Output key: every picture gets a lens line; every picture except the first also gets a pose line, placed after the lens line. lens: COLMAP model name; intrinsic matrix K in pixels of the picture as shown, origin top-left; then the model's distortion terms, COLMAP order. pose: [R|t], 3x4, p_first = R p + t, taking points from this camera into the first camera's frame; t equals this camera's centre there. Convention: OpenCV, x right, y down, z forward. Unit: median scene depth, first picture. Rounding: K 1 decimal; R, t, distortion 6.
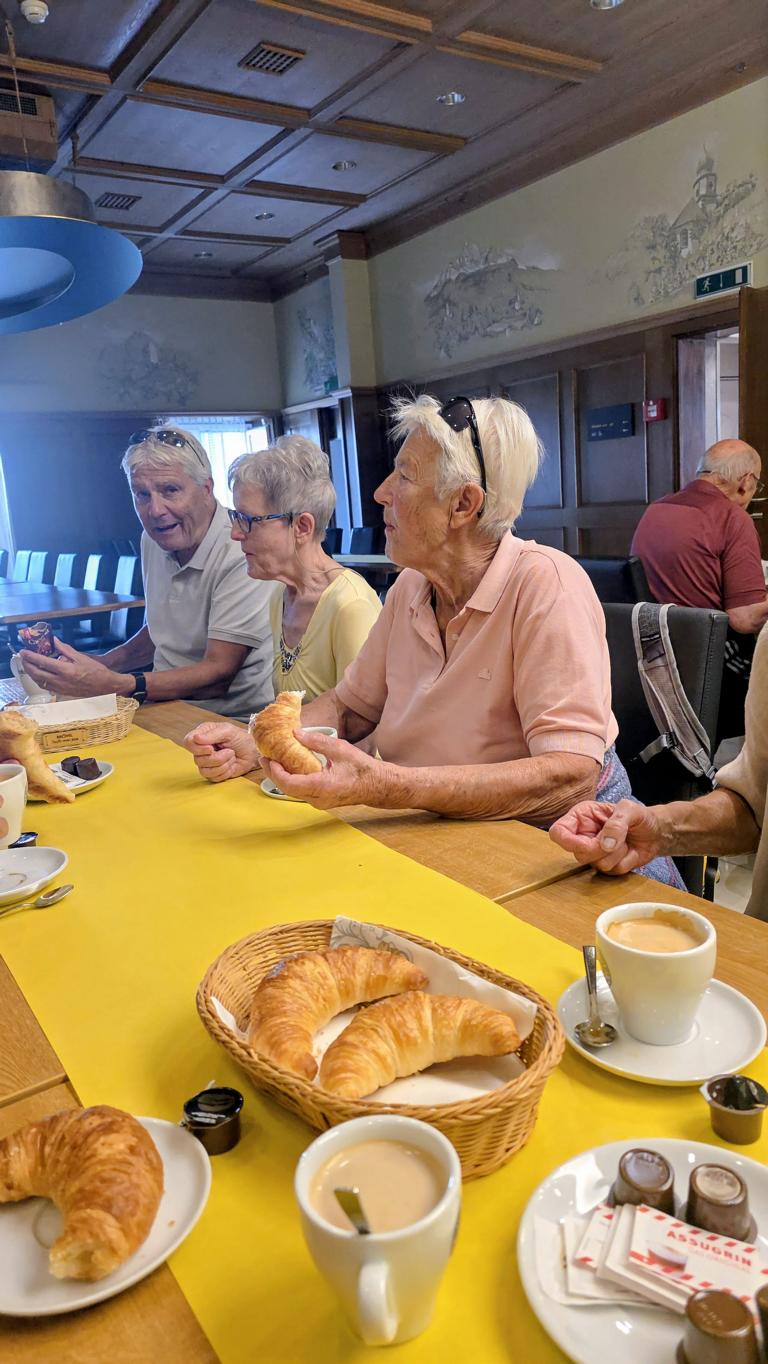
lens RADIAL K [[978.2, 0, 380.6], [0, 978.2, 684.7], [0, 0, 1]] dist [0.005799, 0.000932]
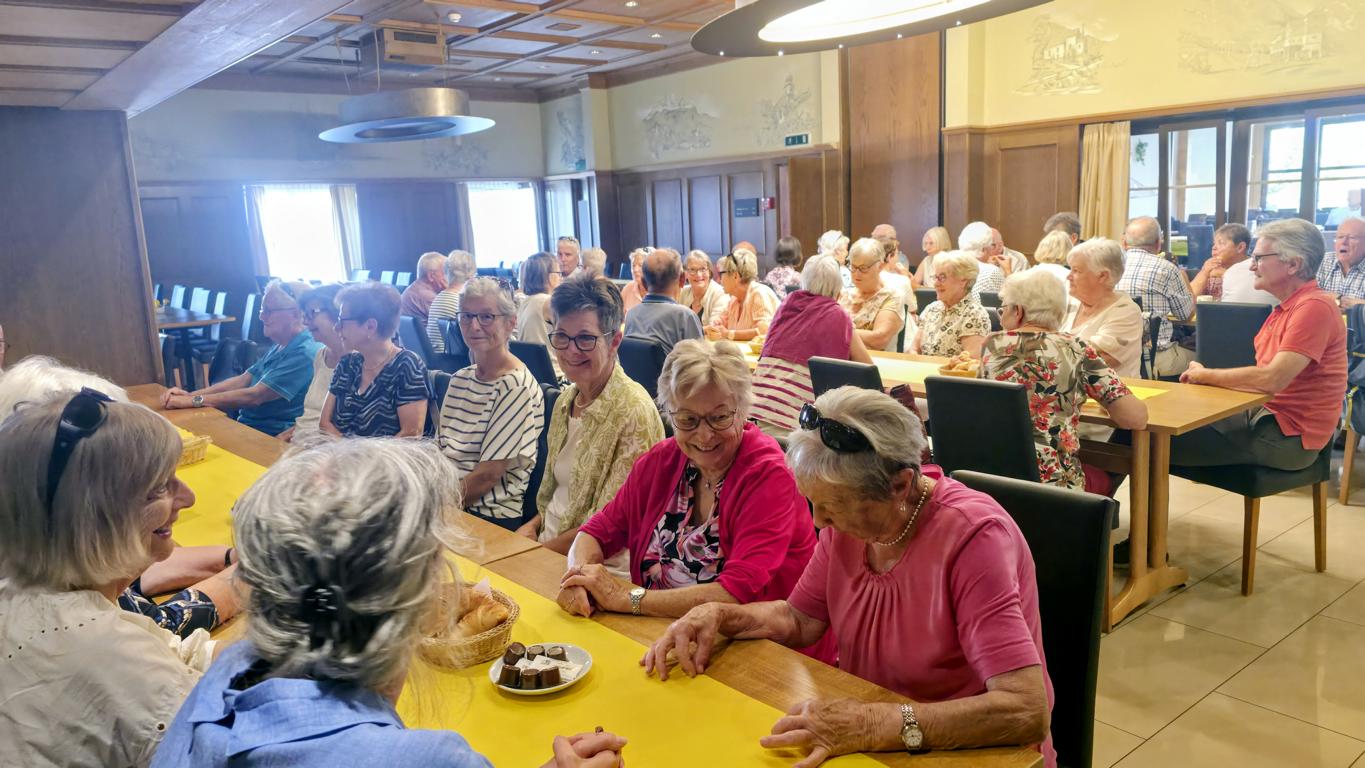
lens RADIAL K [[979.0, 0, 686.3], [0, 979.0, 385.3], [0, 0, 1]] dist [0.005799, 0.000932]
pose [[0.996512, 0.014651, 0.082152, -0.009149], [-0.012640, 0.999609, -0.024951, 0.076797], [-0.082485, 0.023825, 0.996307, -0.588227]]
